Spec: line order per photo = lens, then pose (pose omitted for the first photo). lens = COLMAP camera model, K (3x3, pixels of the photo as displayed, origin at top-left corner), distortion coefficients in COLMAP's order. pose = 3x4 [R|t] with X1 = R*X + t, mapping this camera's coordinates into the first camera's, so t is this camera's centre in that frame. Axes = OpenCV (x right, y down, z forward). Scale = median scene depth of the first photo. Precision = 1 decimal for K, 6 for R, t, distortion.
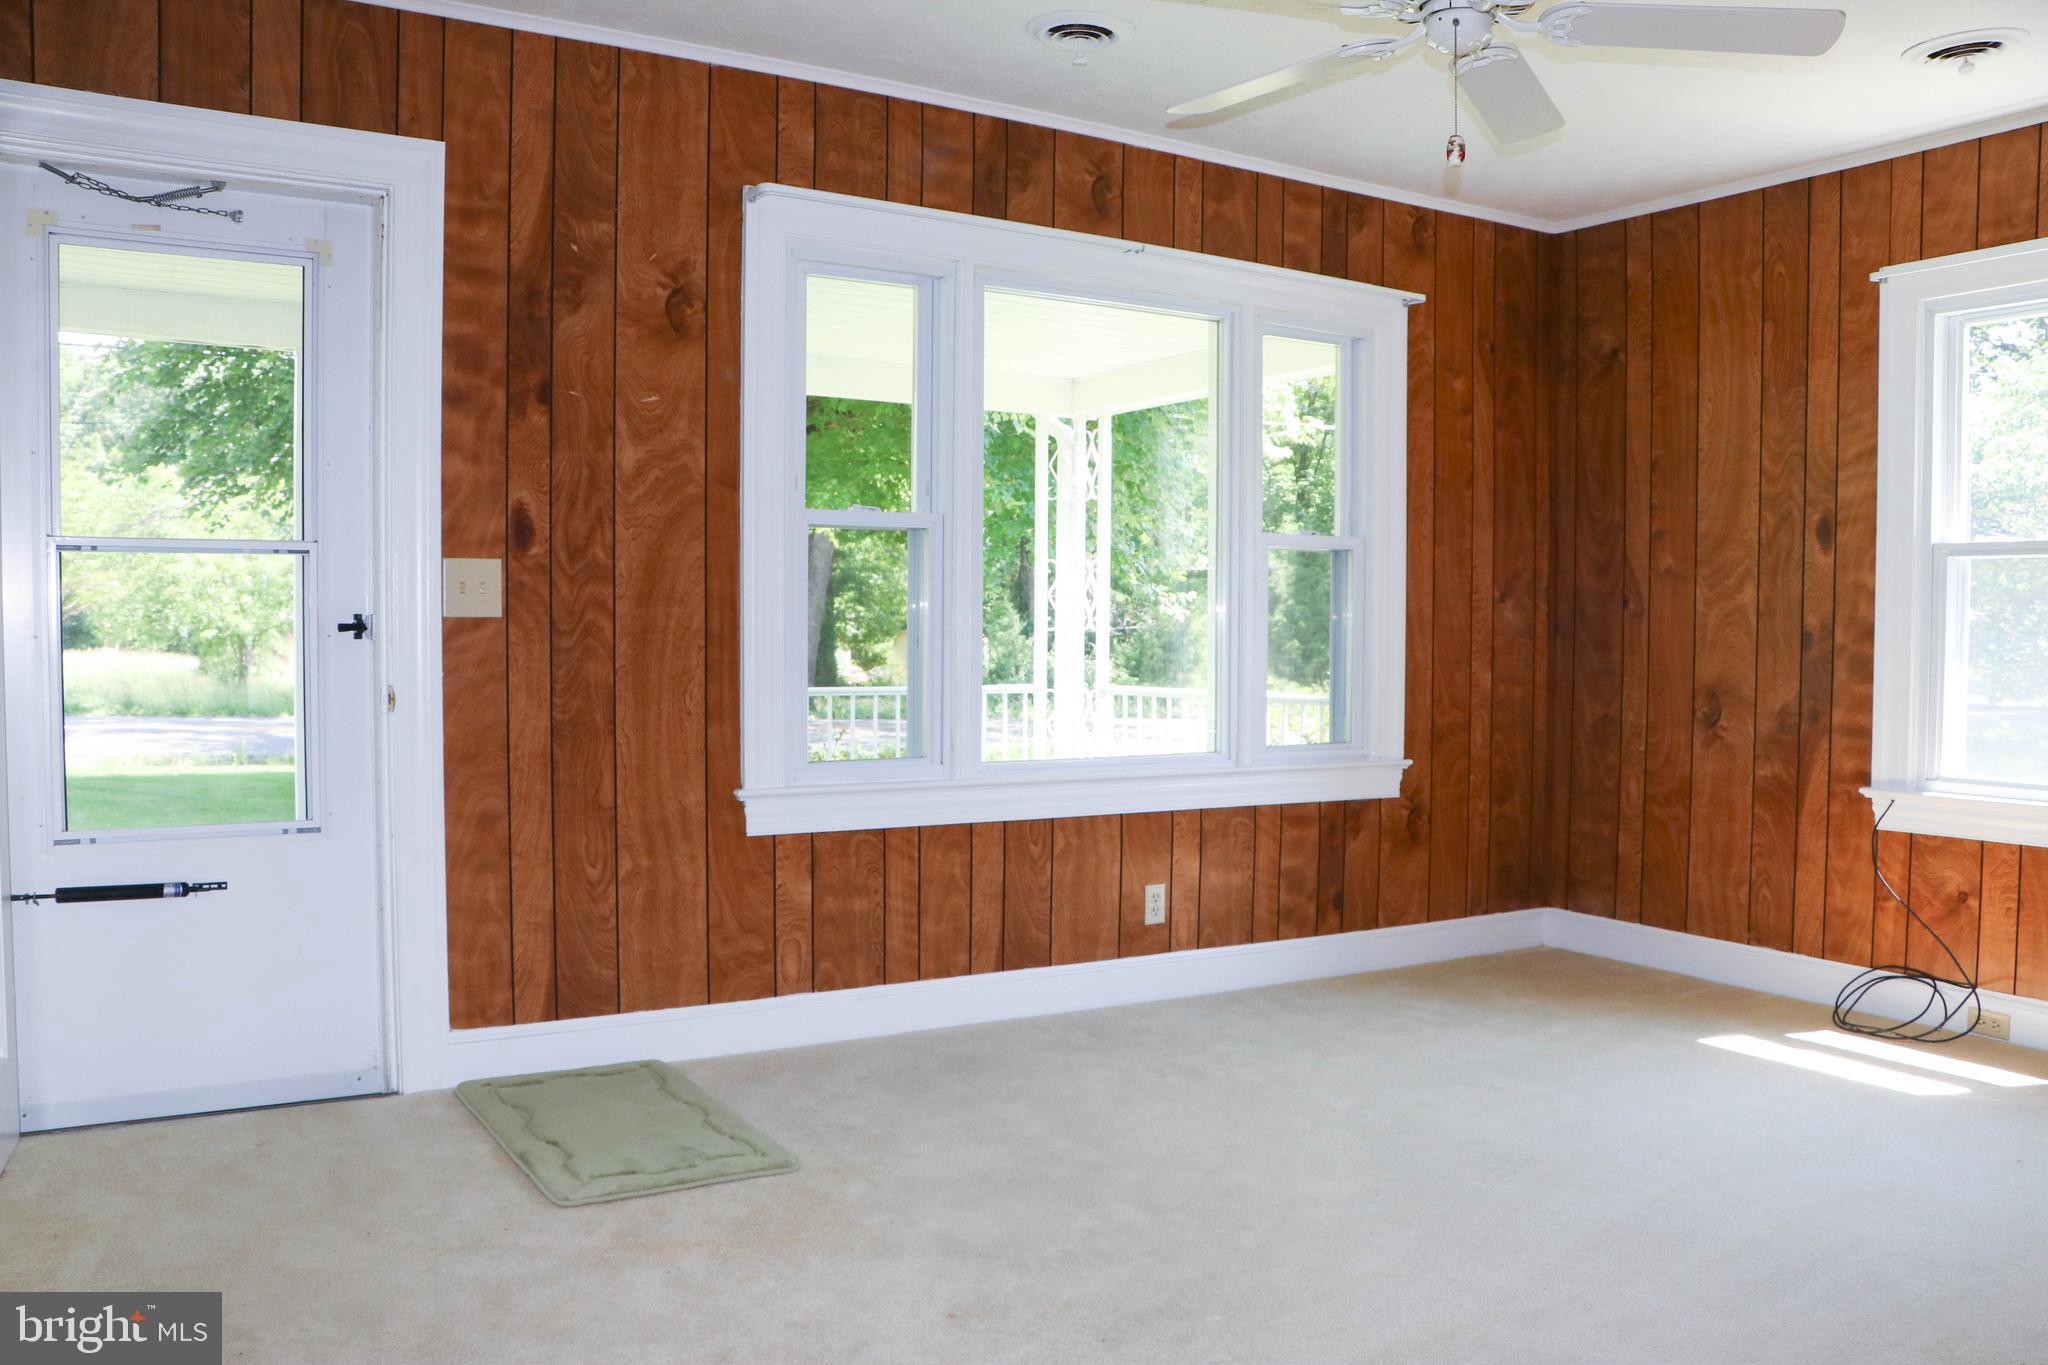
lens RADIAL K [[1680.3, 0, 1013.4], [0, 1680.3, 706.4], [0, 0, 1]] dist [-0.186372, 0.163144]
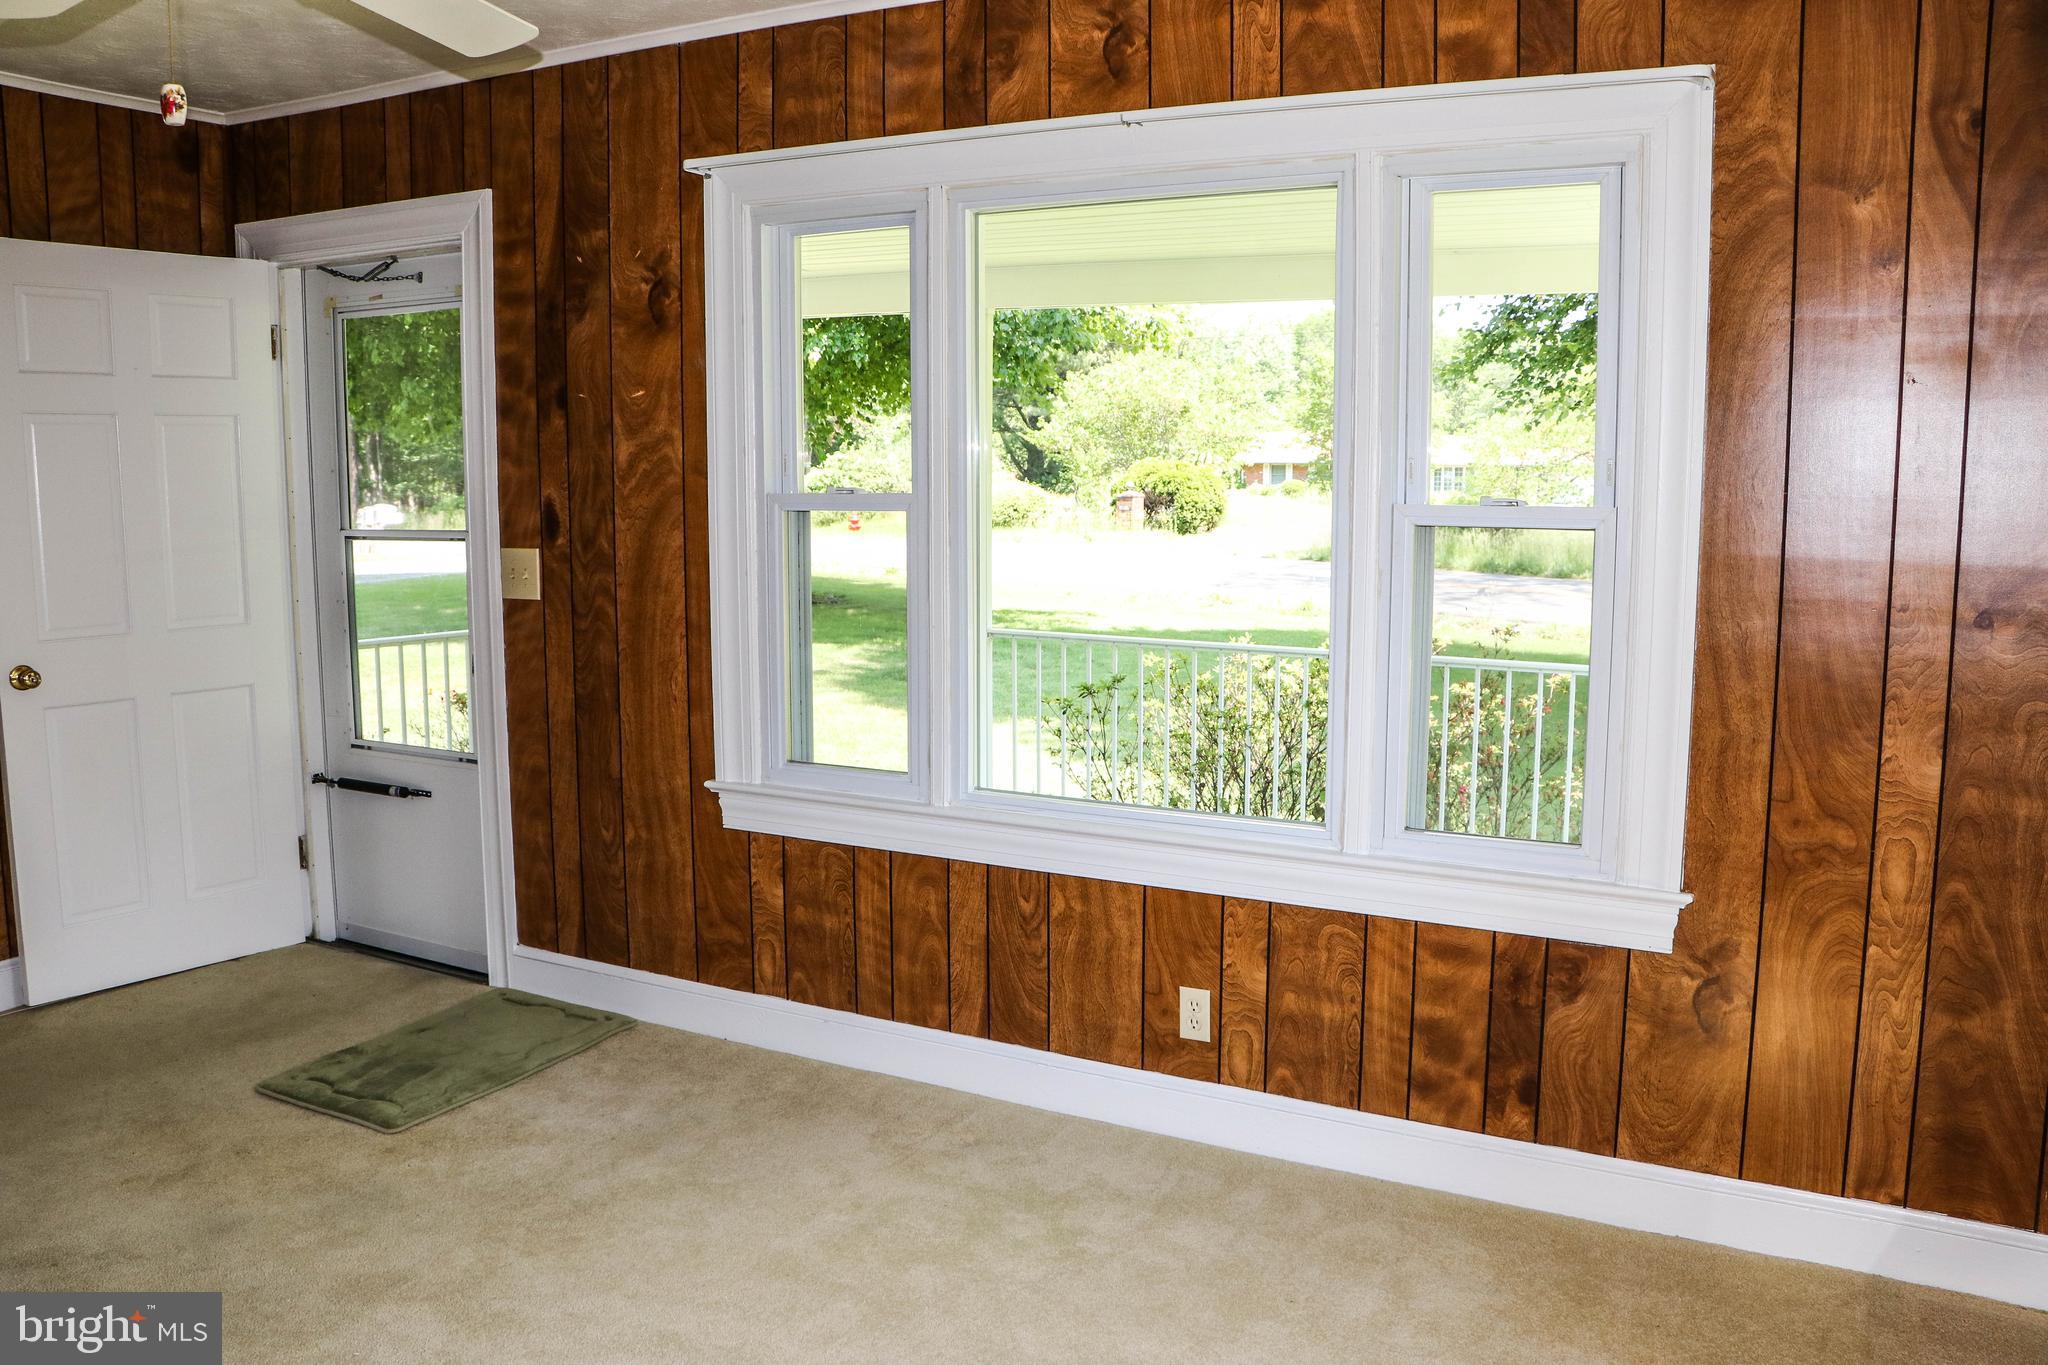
lens RADIAL K [[1680.3, 0, 1010.8], [0, 1680.3, 693.0], [0, 0, 1]] dist [-0.186372, 0.163144]
pose [[0.484033, 0.108325, -0.868319, 0.696404], [-0.039163, 0.993996, 0.102172, -0.098441], [0.874173, -0.015449, 0.485369, 0.600194]]
